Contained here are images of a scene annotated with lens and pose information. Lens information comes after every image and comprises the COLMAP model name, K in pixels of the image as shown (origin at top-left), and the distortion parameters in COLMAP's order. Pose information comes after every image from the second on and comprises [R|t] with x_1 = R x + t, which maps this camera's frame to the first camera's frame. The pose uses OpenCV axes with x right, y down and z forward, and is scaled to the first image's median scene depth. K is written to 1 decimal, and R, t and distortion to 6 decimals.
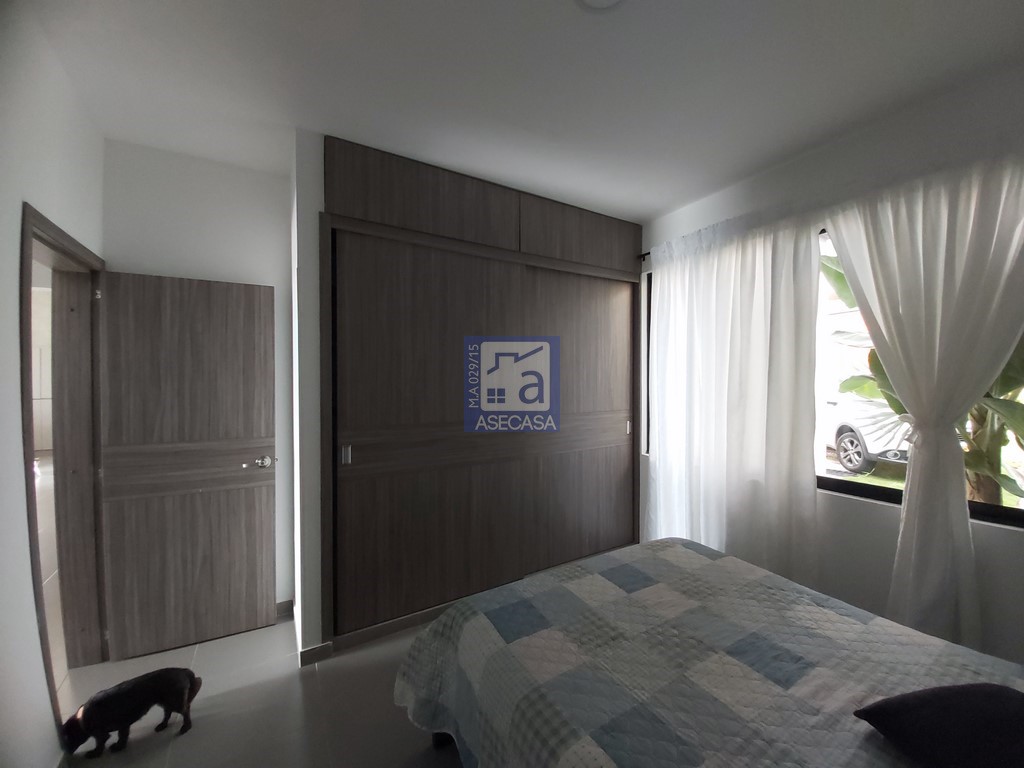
lens RADIAL K [[401.1, 0, 522.0], [0, 401.1, 382.9], [0, 0, 1]] dist [-0.004837, -0.006313]
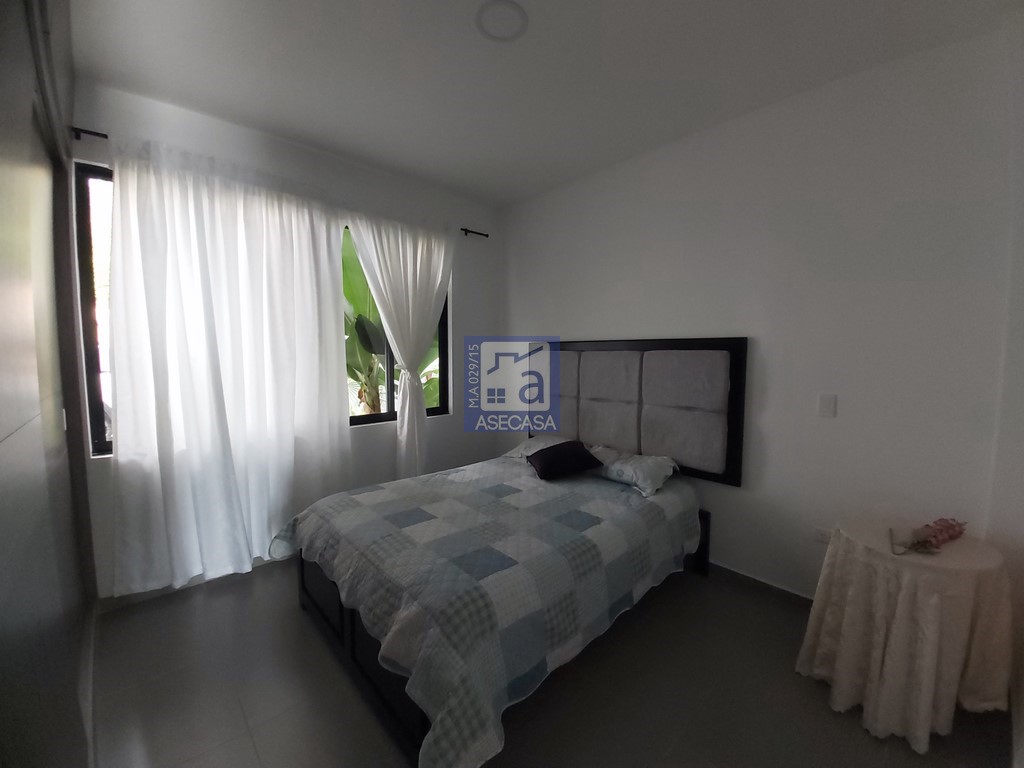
lens RADIAL K [[401.1, 0, 521.3], [0, 401.1, 386.2], [0, 0, 1]] dist [-0.004837, -0.006313]
pose [[-0.215115, -0.081405, 0.973190, -0.956970], [0.008416, 0.996328, 0.085201, 0.038514], [-0.976552, 0.026518, -0.213640, 1.045863]]
